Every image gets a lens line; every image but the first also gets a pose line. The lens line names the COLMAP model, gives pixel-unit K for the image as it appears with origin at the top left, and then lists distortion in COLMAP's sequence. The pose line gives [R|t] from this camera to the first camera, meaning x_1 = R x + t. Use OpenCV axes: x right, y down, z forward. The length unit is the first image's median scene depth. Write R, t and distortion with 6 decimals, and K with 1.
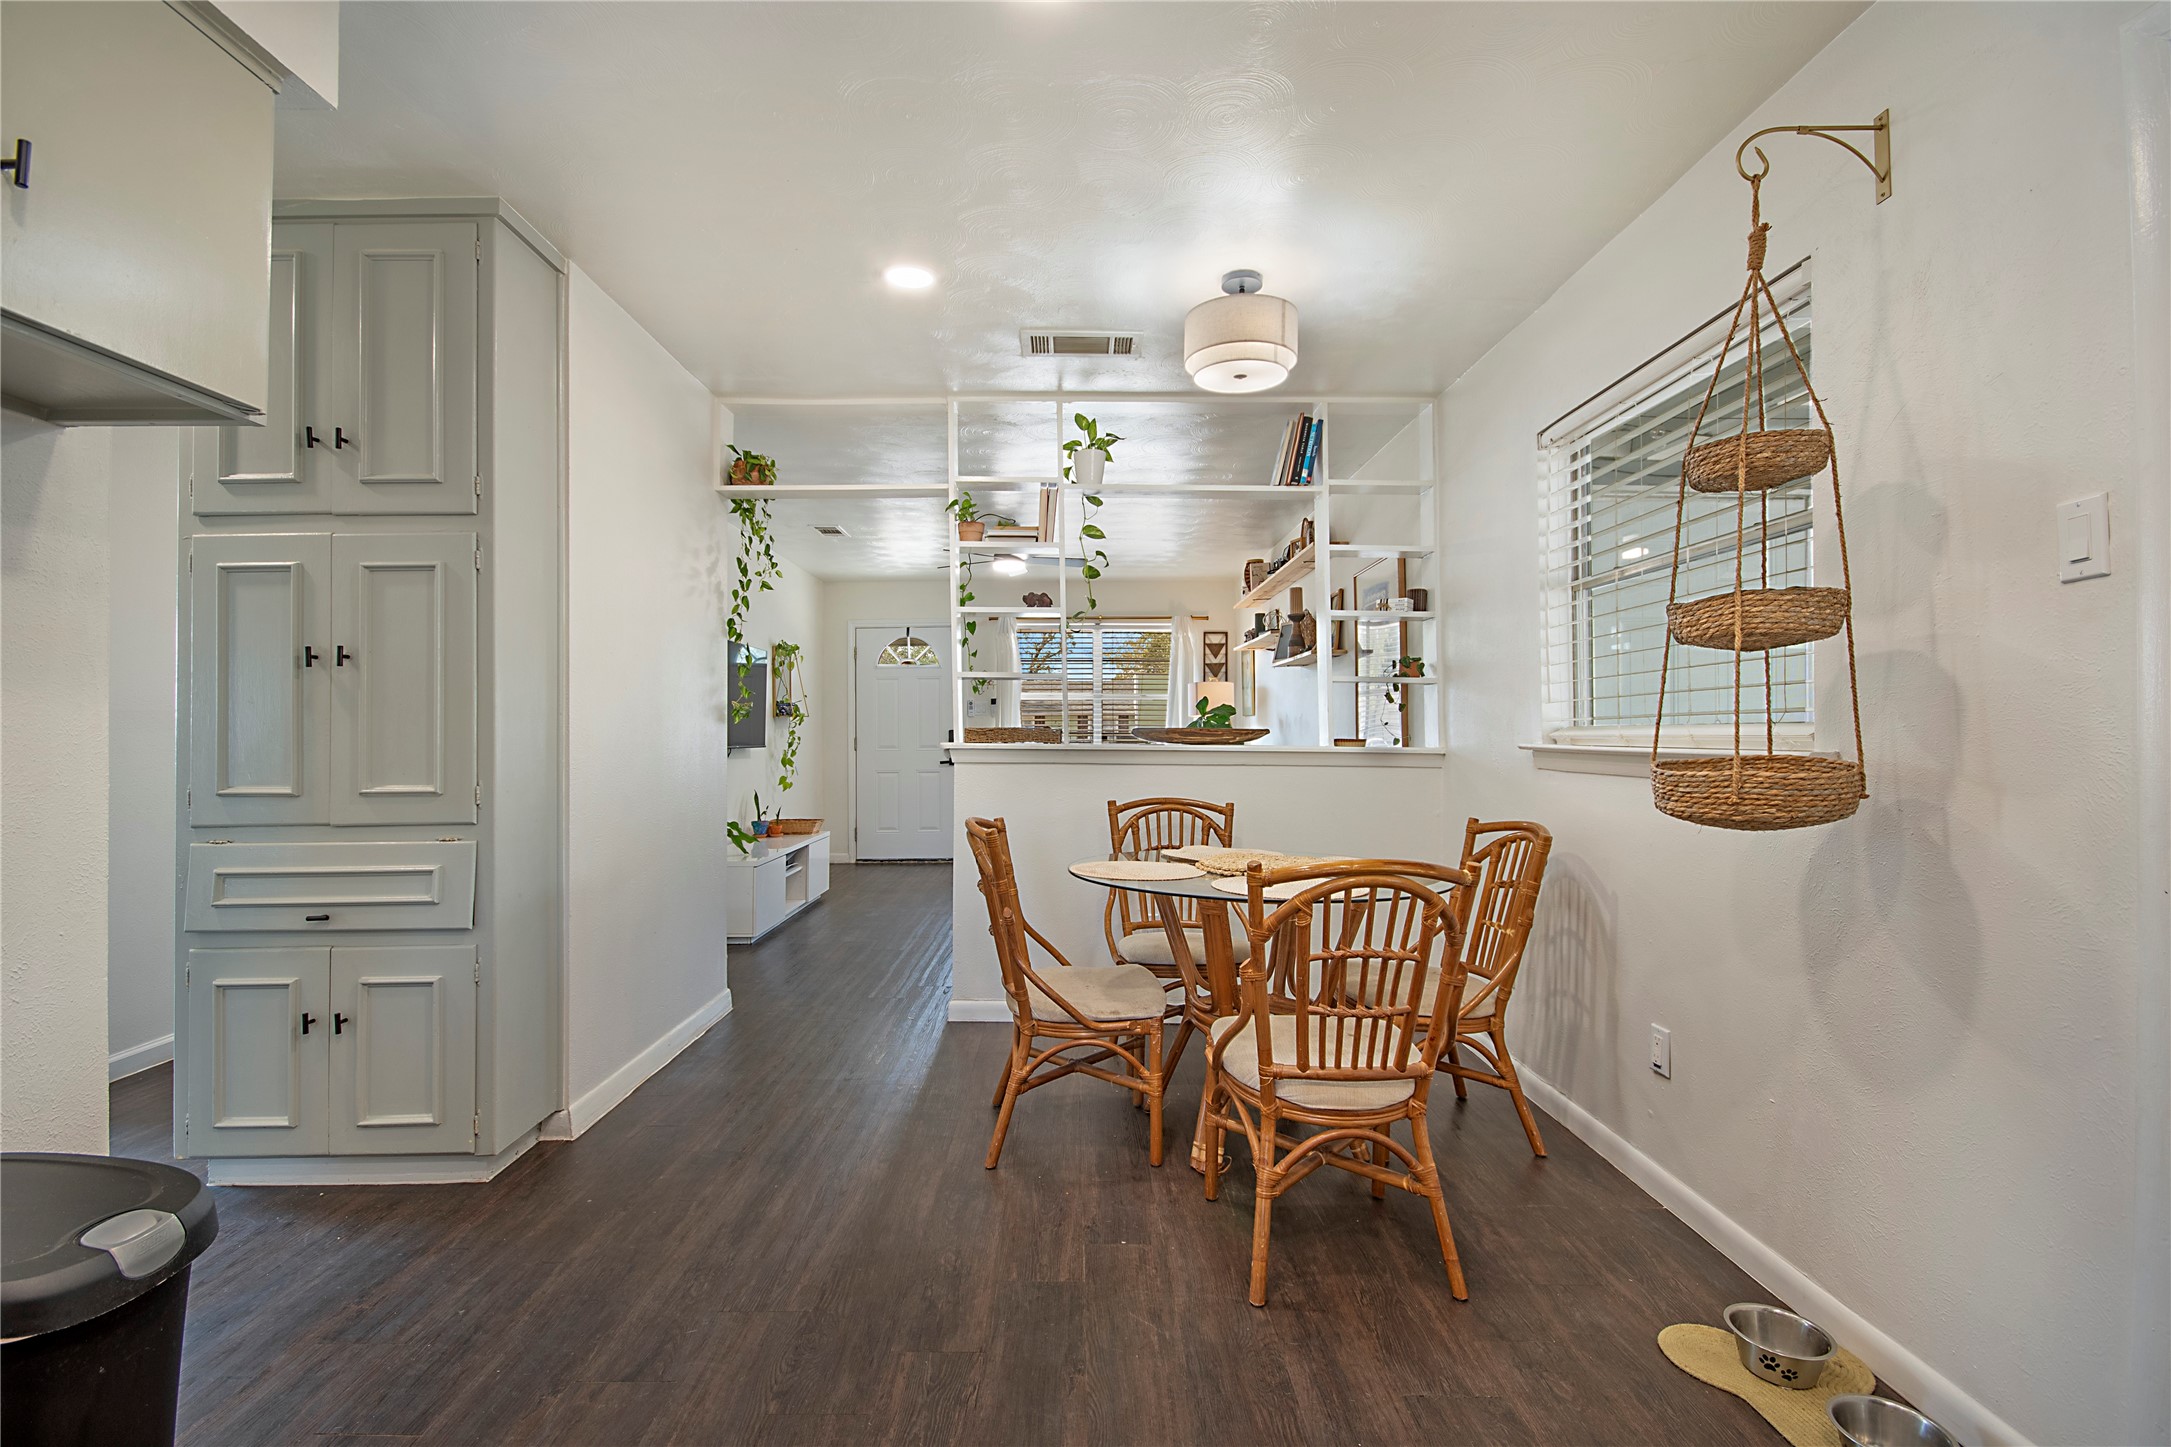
lens RADIAL K [[995.7, 0, 1083.6], [0, 995.7, 719.4], [0, 0, 1]] dist [0.000467, -0.008472]
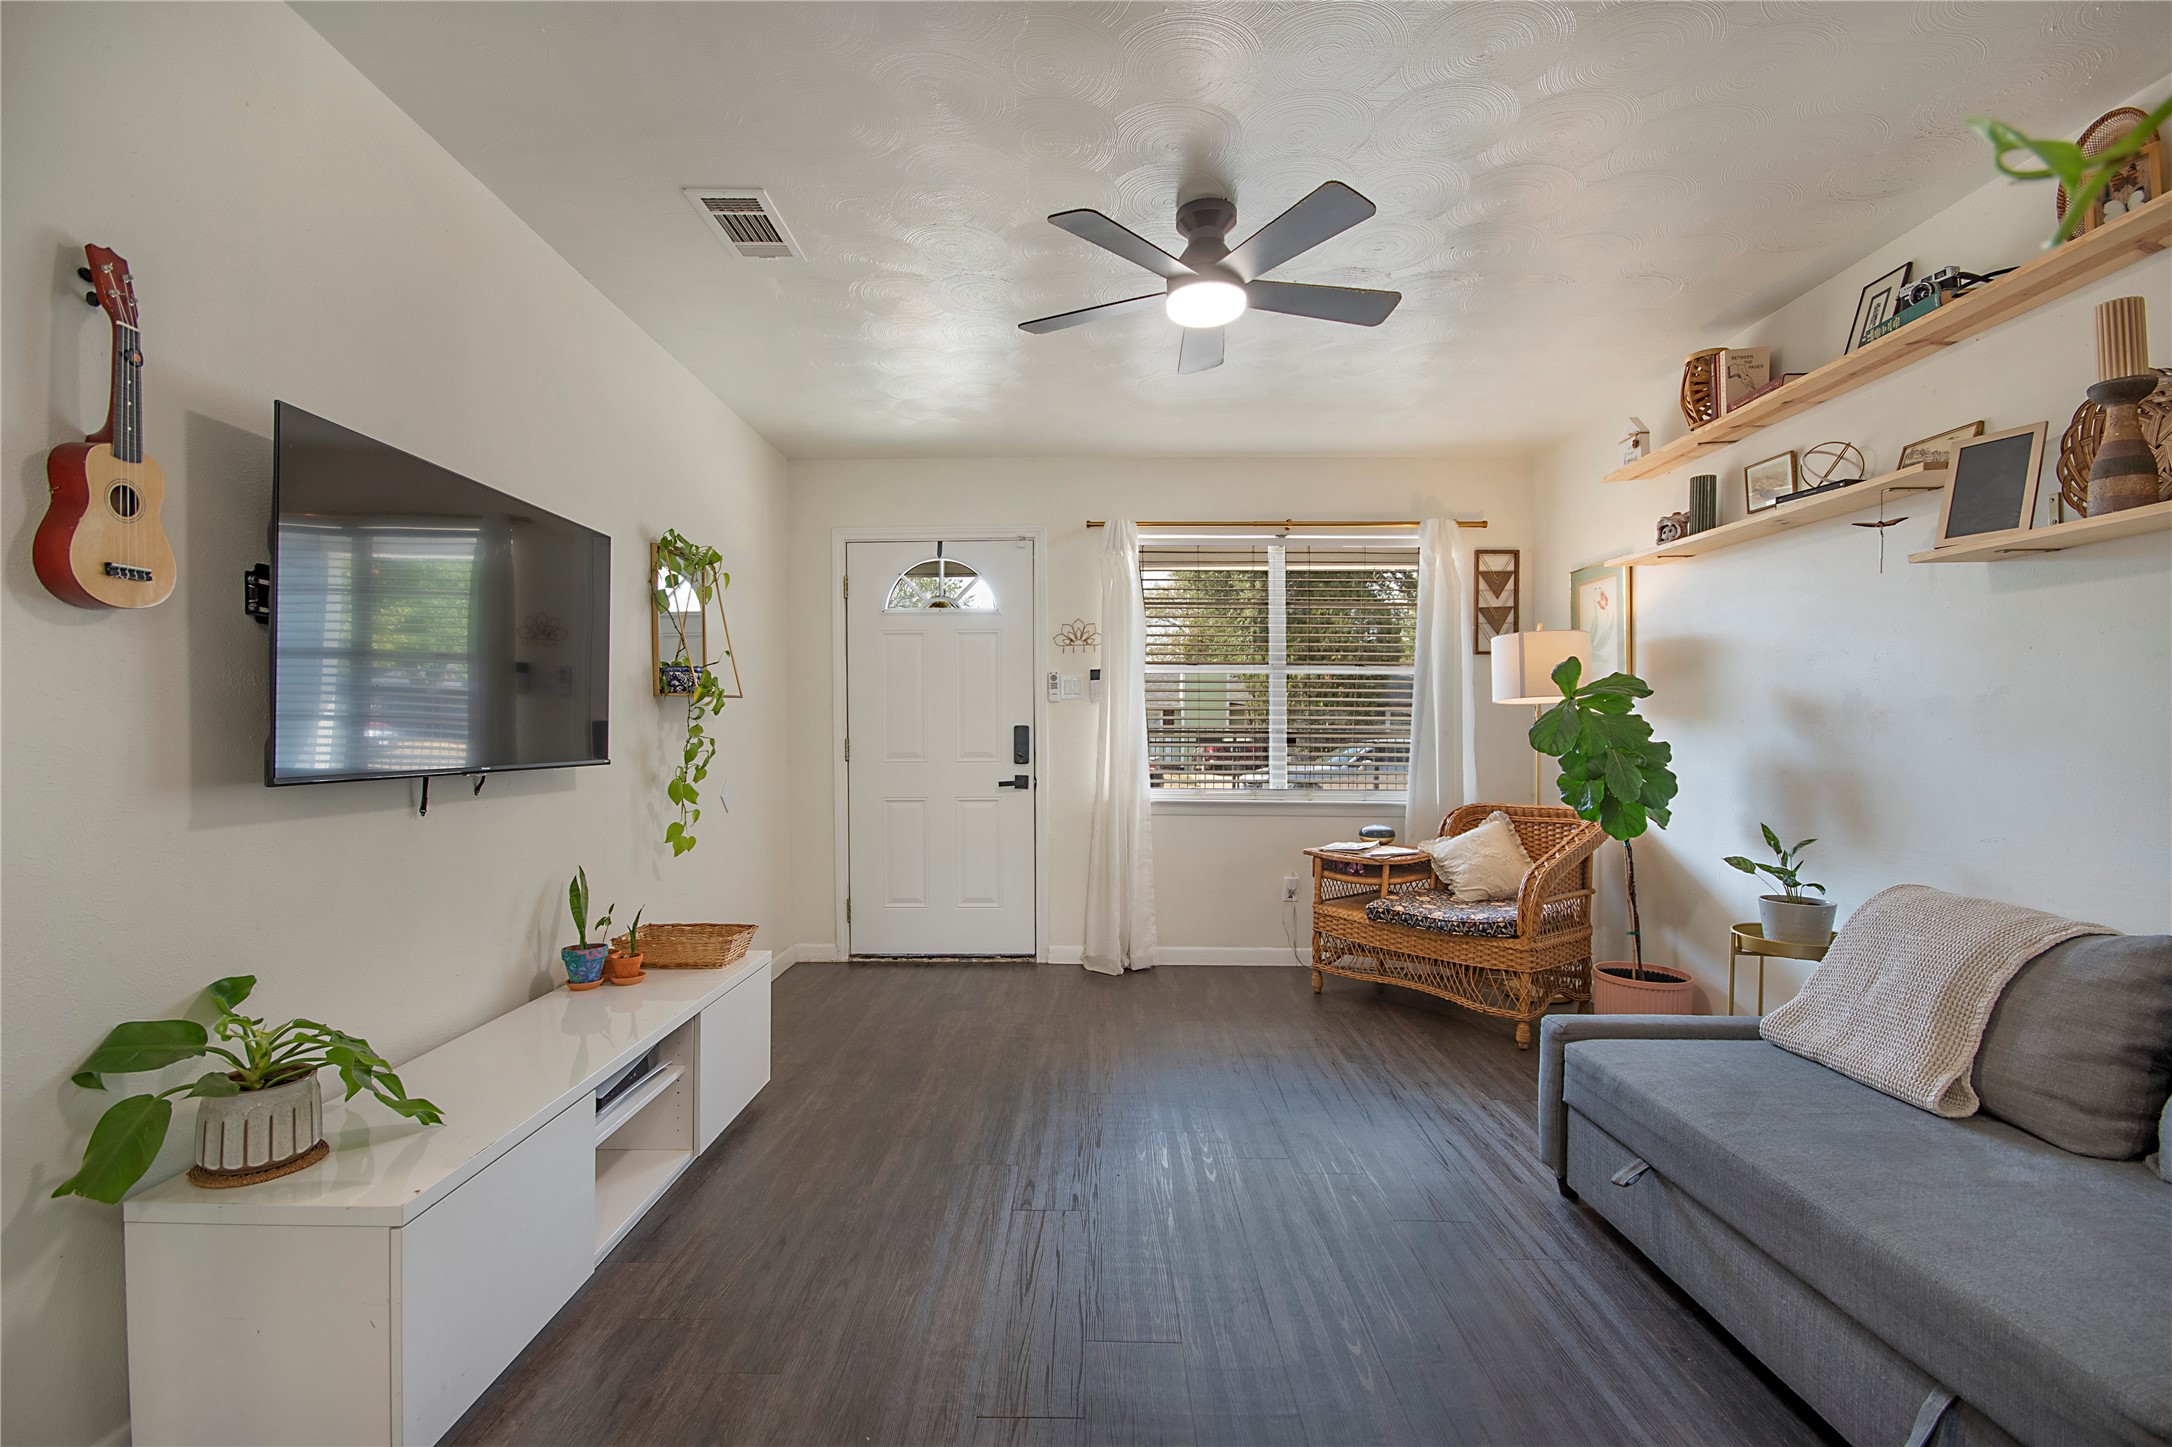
lens RADIAL K [[956.7, 0, 1086.2], [0, 956.7, 738.8], [0, 0, 1]] dist [-0.016698, -0.000207]
pose [[0.999759, 0.004705, -0.021435, -0.100067], [-0.004189, 0.999702, 0.024044, 0.005851], [0.021542, -0.023948, 0.999481, 0.559642]]
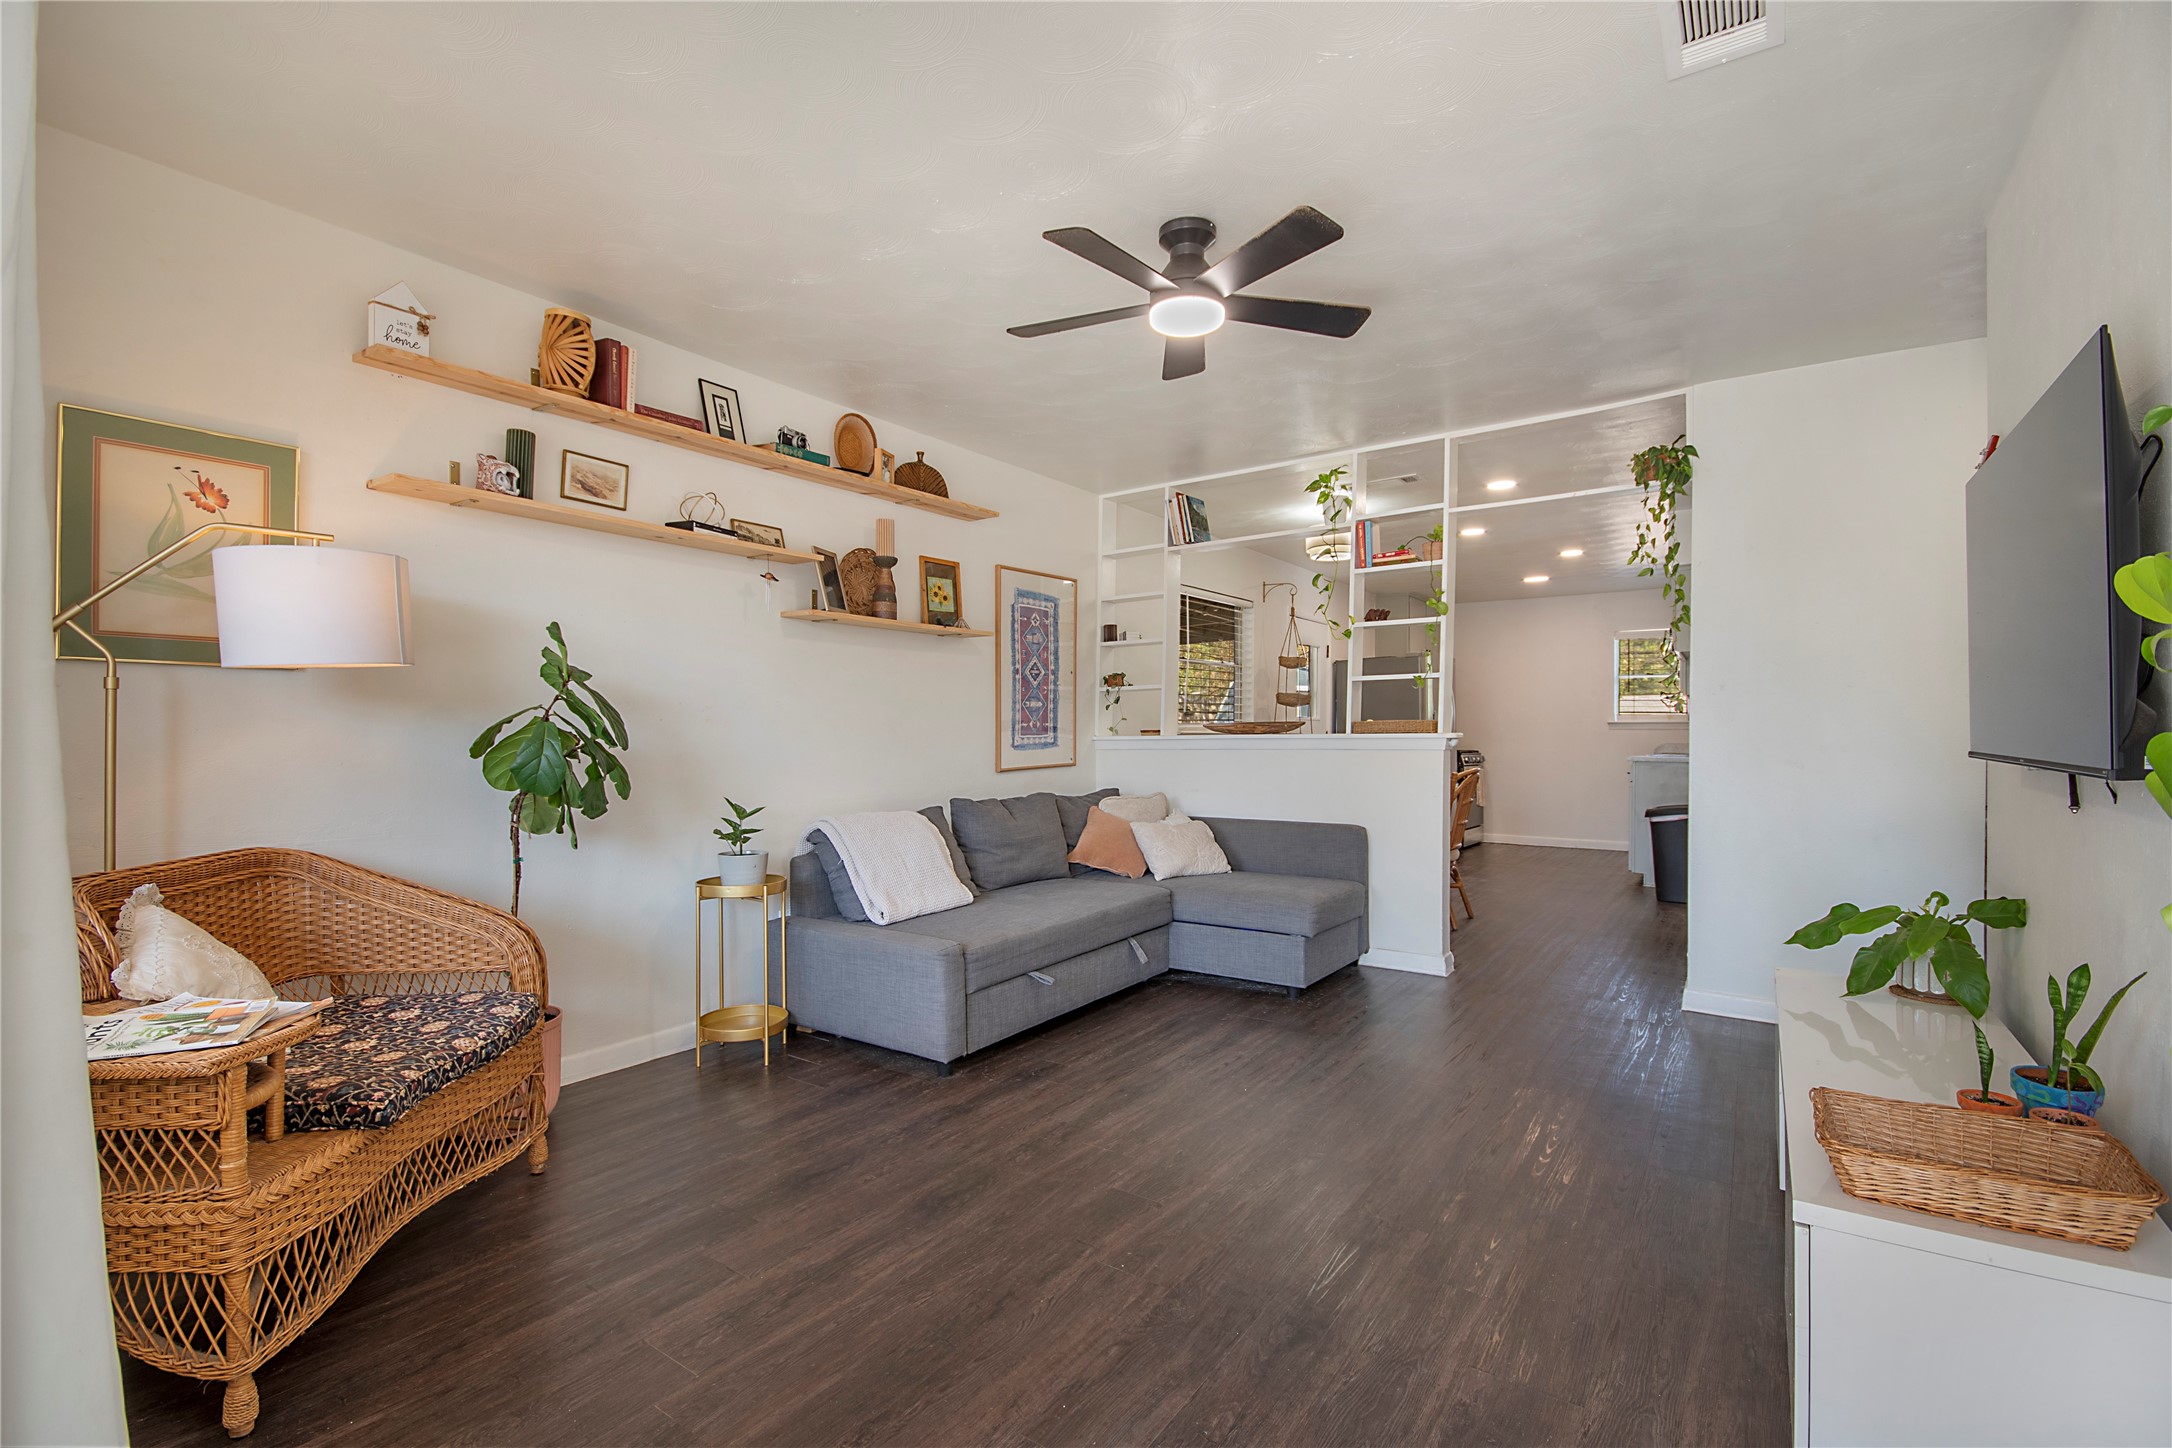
lens RADIAL K [[951.3, 0, 1107.7], [0, 951.3, 719.1], [0, 0, 1]] dist [0.001499, -0.006942]
pose [[-0.818900, 0.002081, 0.573932, -0.247637], [-0.010351, 0.999777, -0.018394, 0.016150], [-0.573842, -0.021003, -0.818696, 1.208016]]
